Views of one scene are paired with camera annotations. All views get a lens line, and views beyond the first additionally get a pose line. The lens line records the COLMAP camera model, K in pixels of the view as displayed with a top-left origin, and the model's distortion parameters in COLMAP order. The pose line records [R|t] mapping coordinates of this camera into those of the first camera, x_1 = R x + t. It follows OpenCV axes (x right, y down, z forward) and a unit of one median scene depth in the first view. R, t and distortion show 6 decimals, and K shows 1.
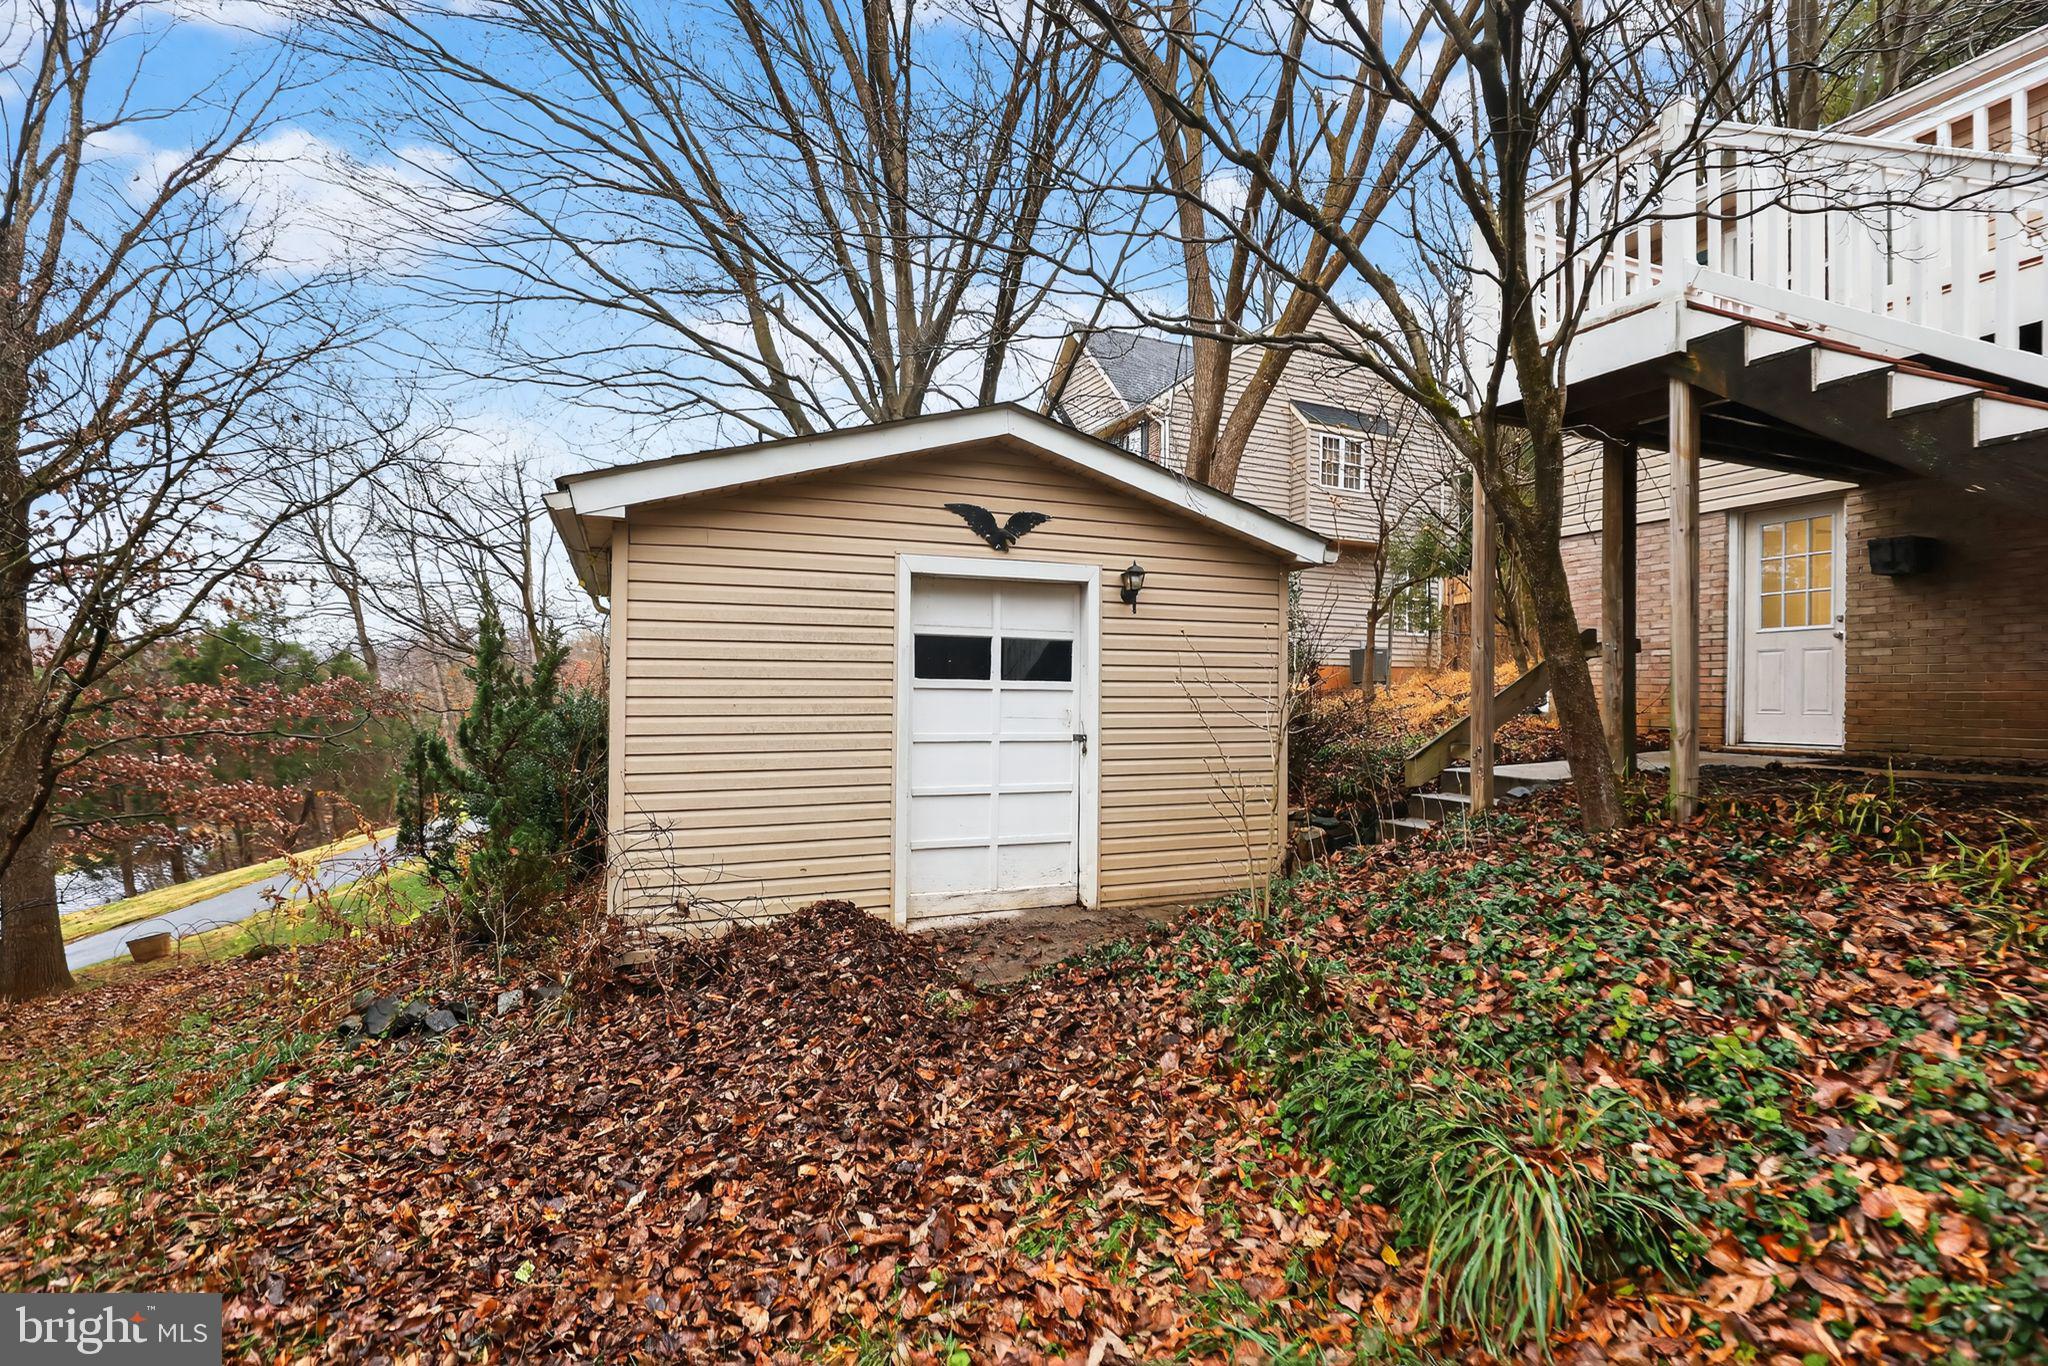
lens RADIAL K [[954.9, 0, 1017.0], [0, 954.9, 690.0], [0, 0, 1]] dist [-0.029934, 0.004058]
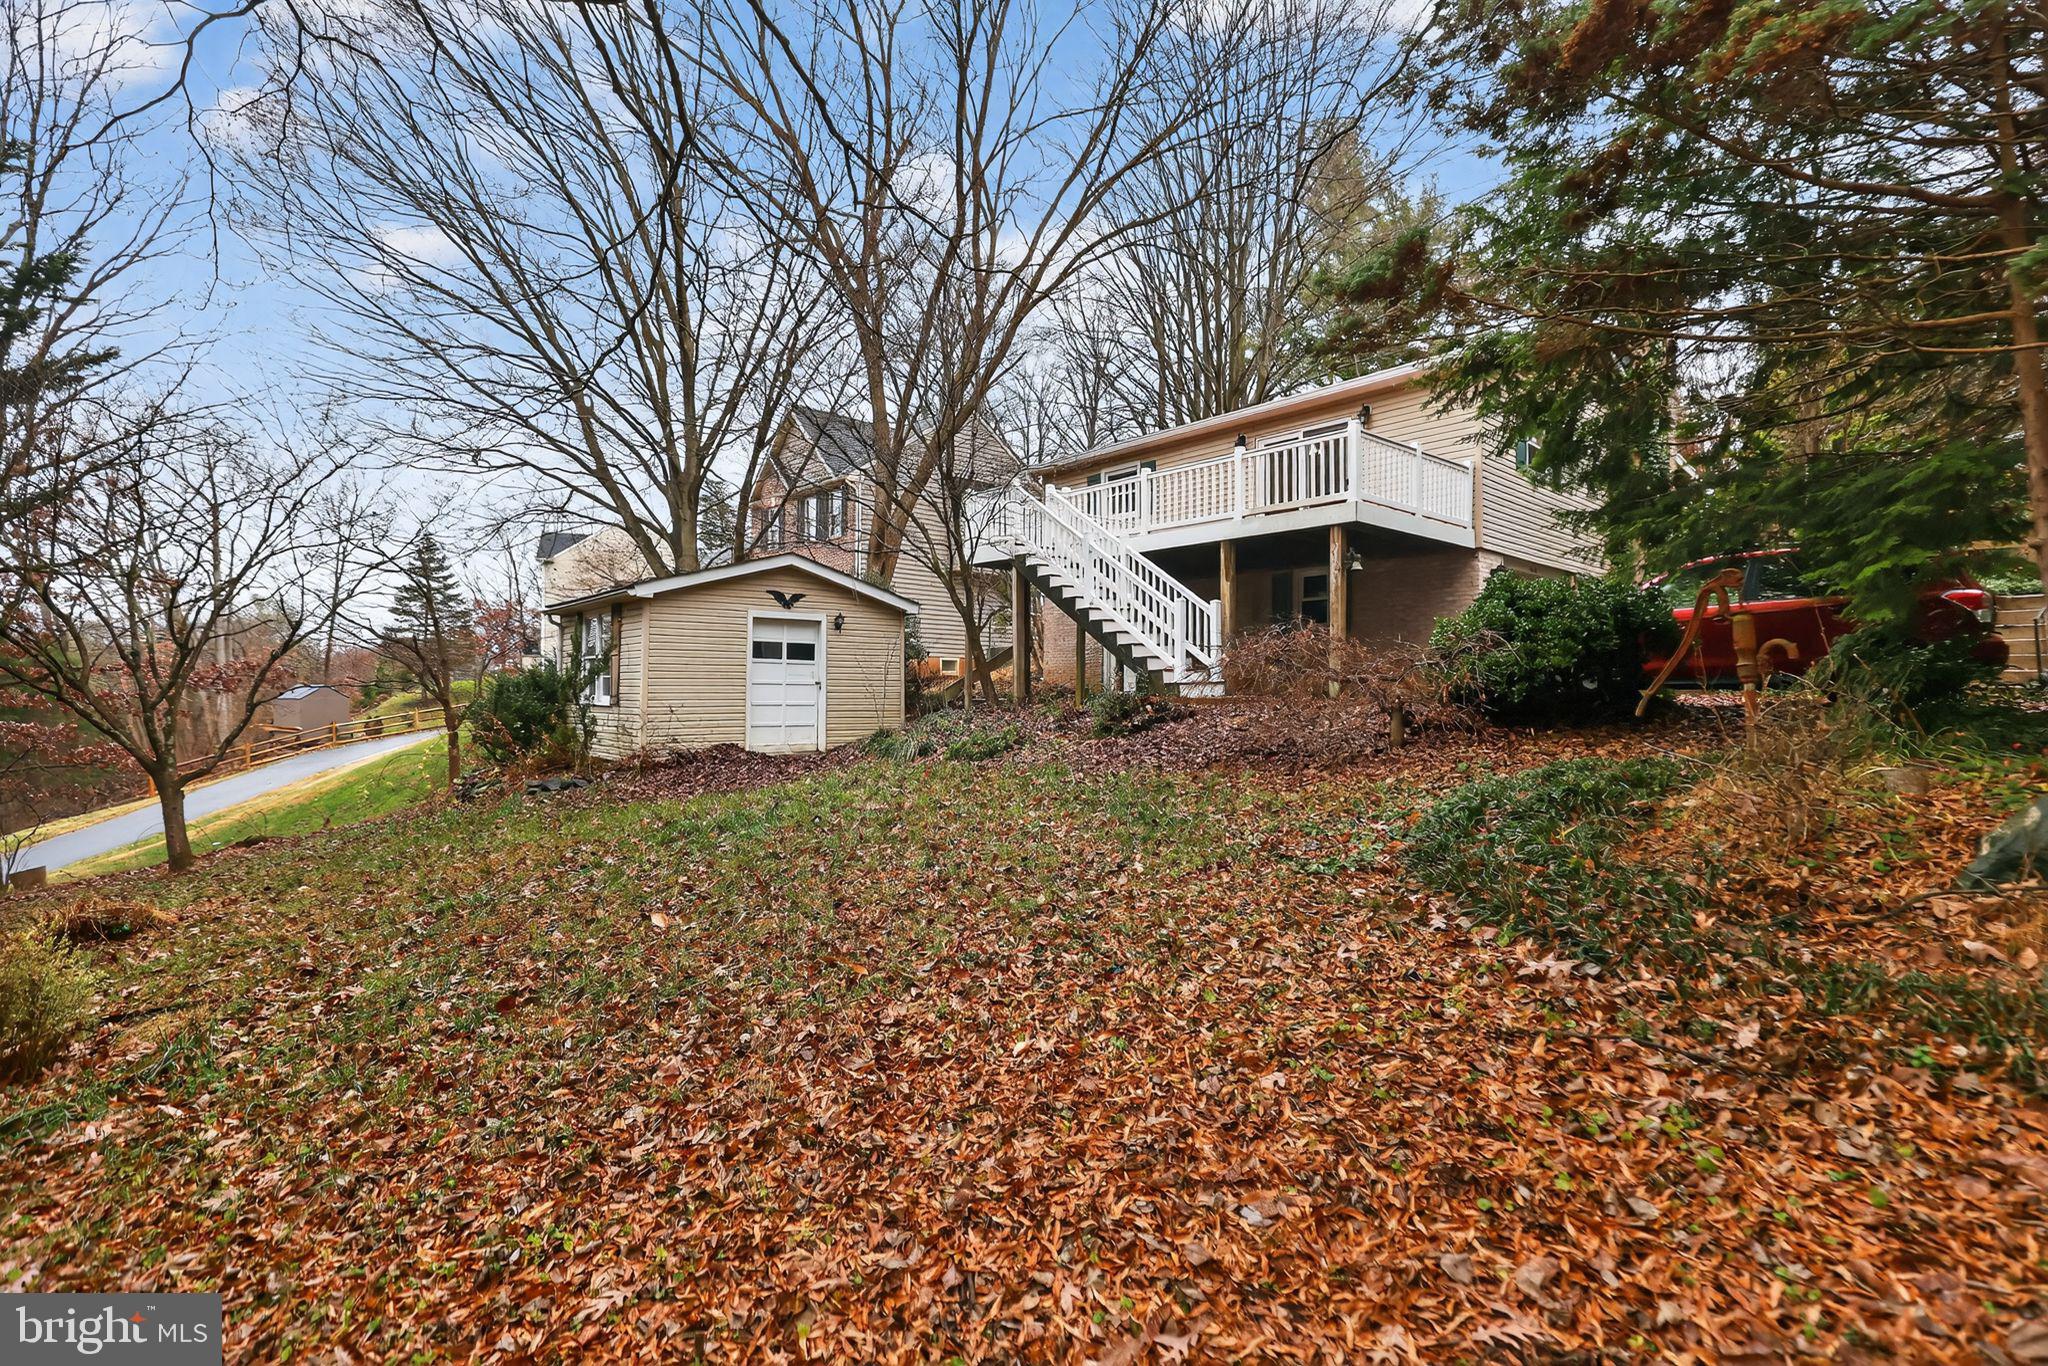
lens RADIAL K [[954.9, 0, 1016.4], [0, 954.9, 691.8], [0, 0, 1]] dist [-0.029934, 0.004058]
pose [[0.951214, 0.001031, 0.308531, -0.209843], [-0.002350, 0.999990, 0.003902, 0.061293], [-0.308524, -0.004437, 0.951206, -1.529625]]
